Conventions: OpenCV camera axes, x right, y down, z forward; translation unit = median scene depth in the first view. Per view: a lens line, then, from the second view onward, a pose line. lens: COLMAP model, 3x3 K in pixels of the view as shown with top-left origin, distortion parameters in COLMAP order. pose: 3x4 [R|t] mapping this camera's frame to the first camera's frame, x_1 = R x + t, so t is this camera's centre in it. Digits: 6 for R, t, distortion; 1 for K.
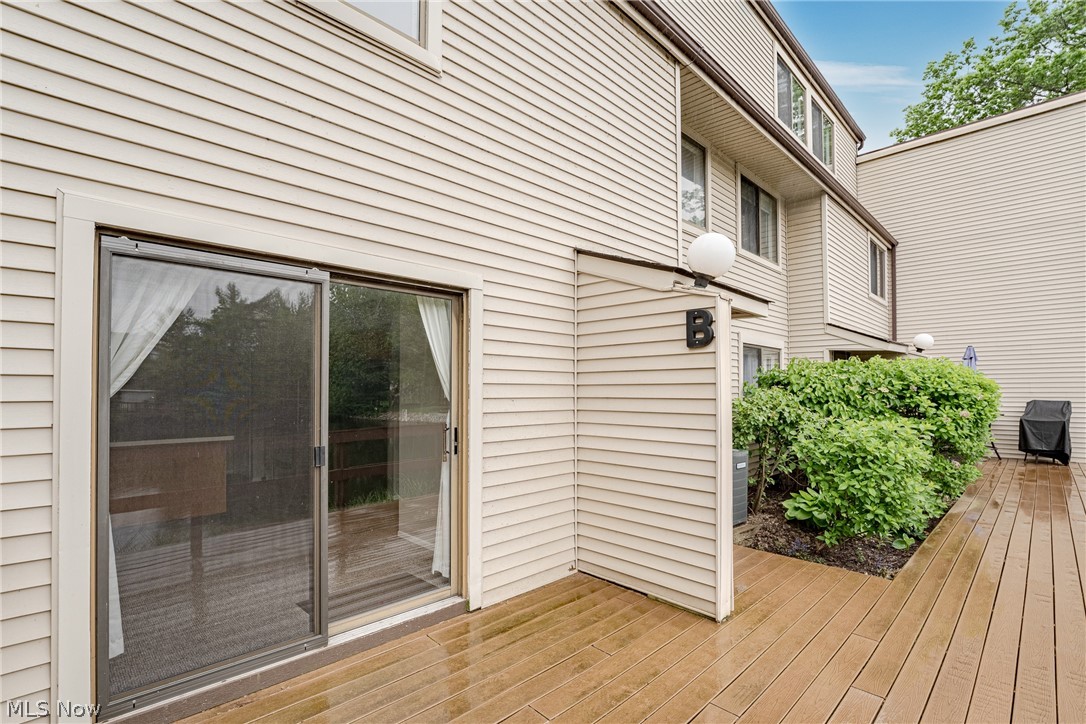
lens RADIAL K [[500.2, 0, 542.8], [0, 500.2, 372.8], [0, 0, 1]] dist [0.001605, 0.000669]
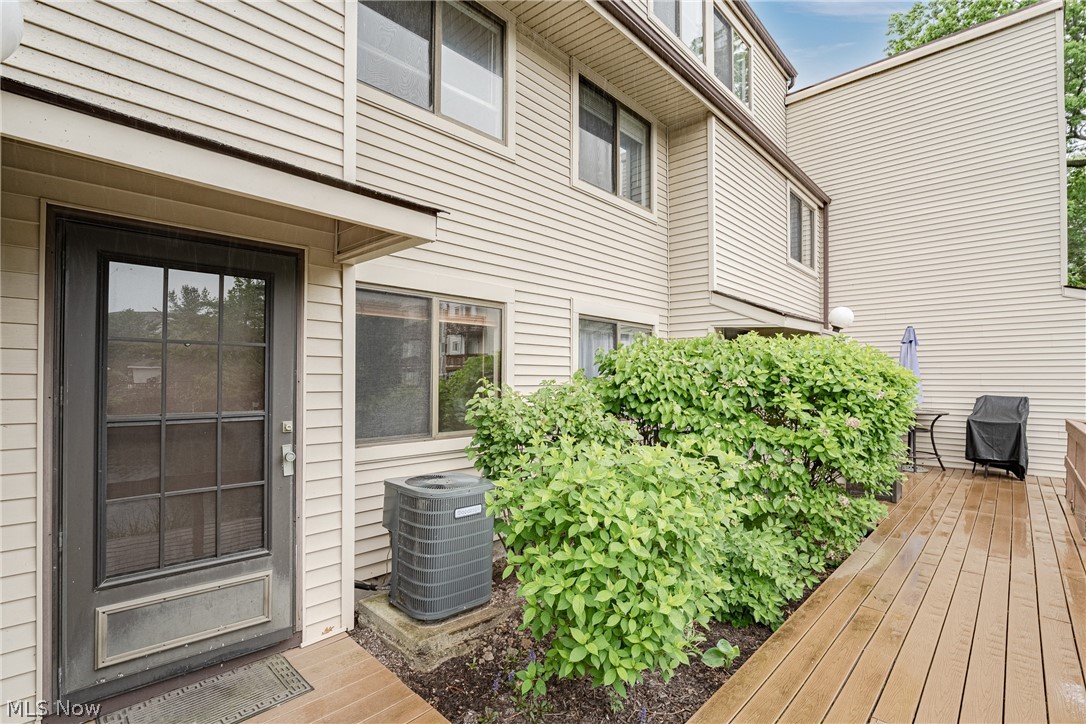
lens RADIAL K [[506.8, 0, 543.0], [0, 506.8, 362.0], [0, 0, 1]] dist [-0.004779, -0.000565]
pose [[0.999493, 0.009135, 0.030489, 0.295808], [-0.009295, 0.999944, 0.005116, 0.004931], [-0.030440, -0.005396, 0.999522, 0.259244]]
